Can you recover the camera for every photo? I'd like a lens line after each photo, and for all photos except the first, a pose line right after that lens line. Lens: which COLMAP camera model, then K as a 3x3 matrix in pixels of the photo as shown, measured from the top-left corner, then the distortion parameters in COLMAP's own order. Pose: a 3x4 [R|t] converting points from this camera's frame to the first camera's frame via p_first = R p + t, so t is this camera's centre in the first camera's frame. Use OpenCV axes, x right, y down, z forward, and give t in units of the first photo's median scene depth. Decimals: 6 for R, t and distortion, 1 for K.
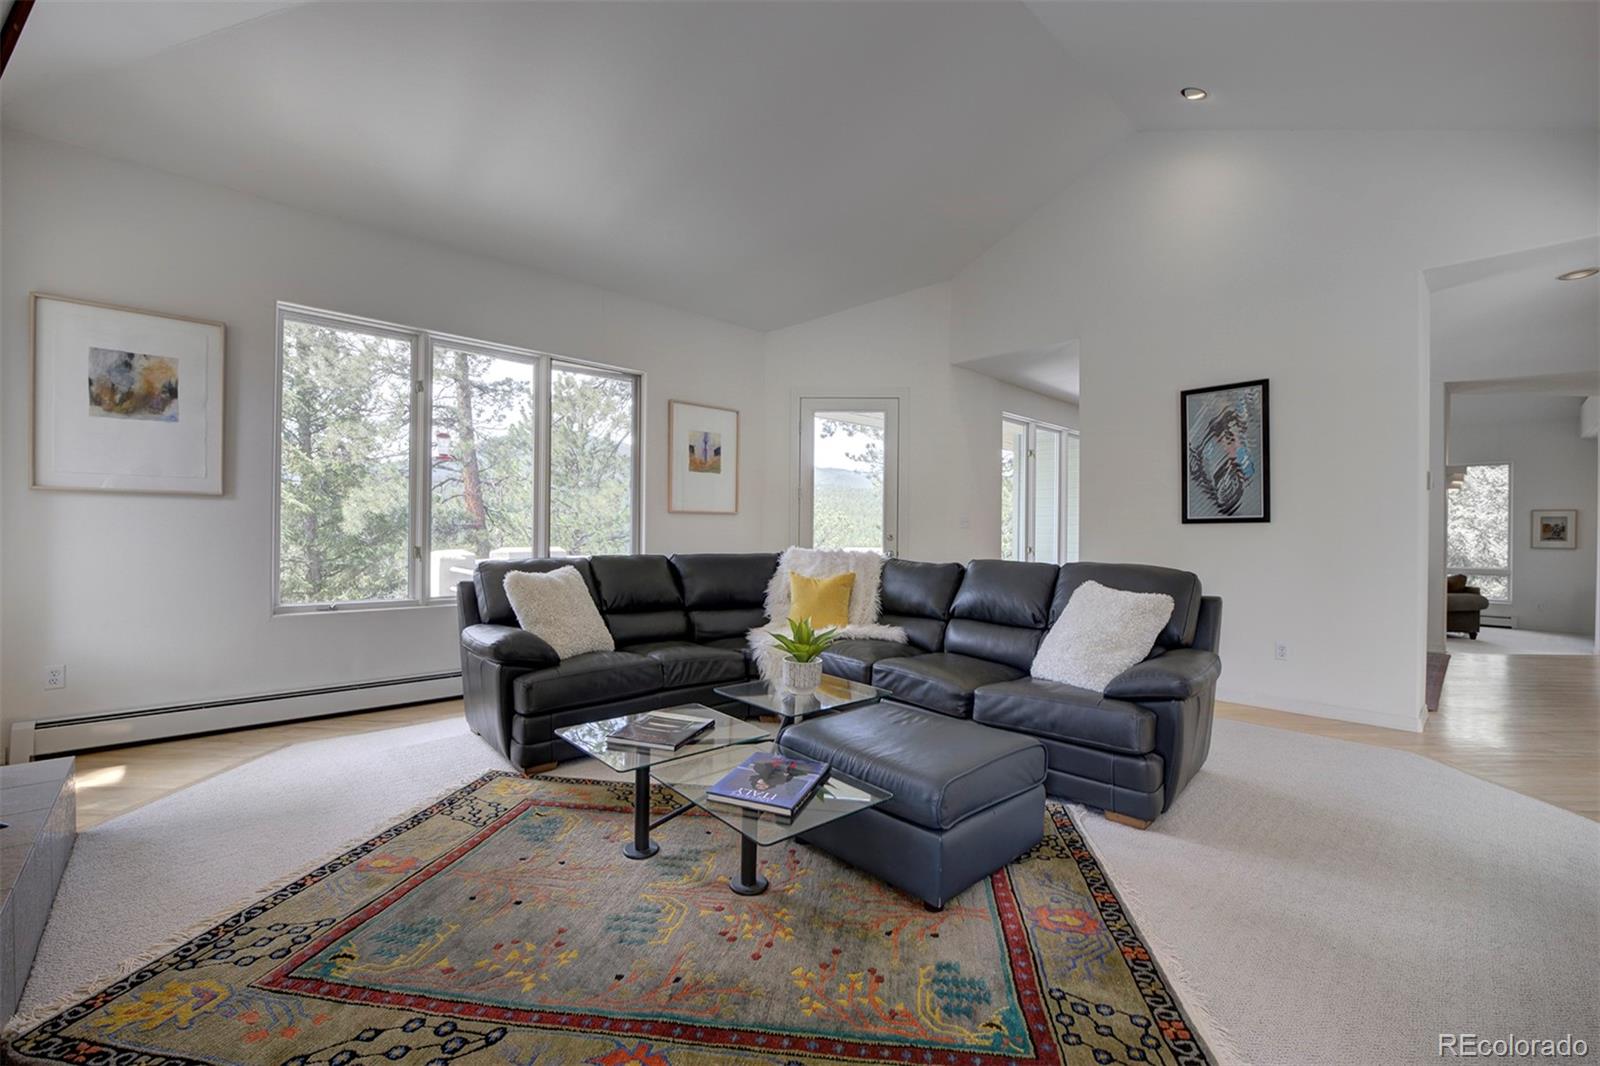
lens RADIAL K [[660.6, 0, 795.1], [0, 660.6, 531.9], [0, 0, 1]] dist [-0.020716, 0.000310]
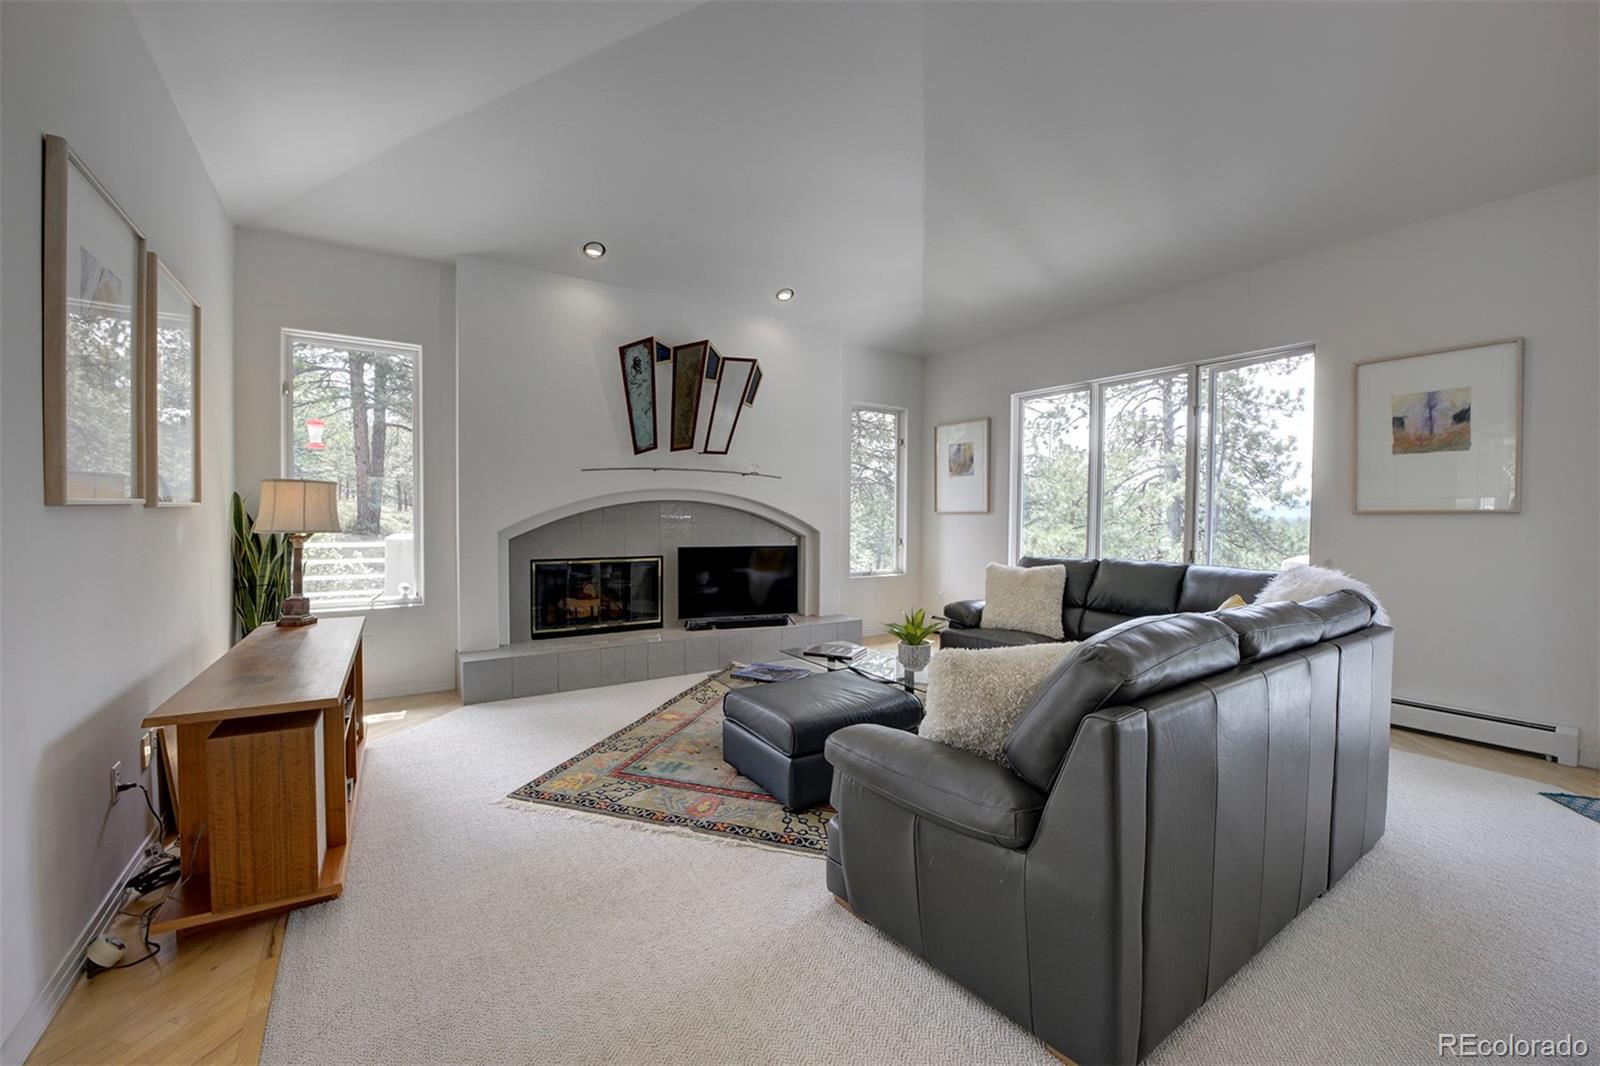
lens RADIAL K [[646.3, 0, 800.4], [0, 646.3, 530.6], [0, 0, 1]] dist [-0.002743, -0.000455]
pose [[-0.157436, 0.007185, -0.987503, 1.015570], [-0.009524, 0.999916, 0.008793, -0.018640], [0.987483, 0.010789, -0.157354, 0.807434]]
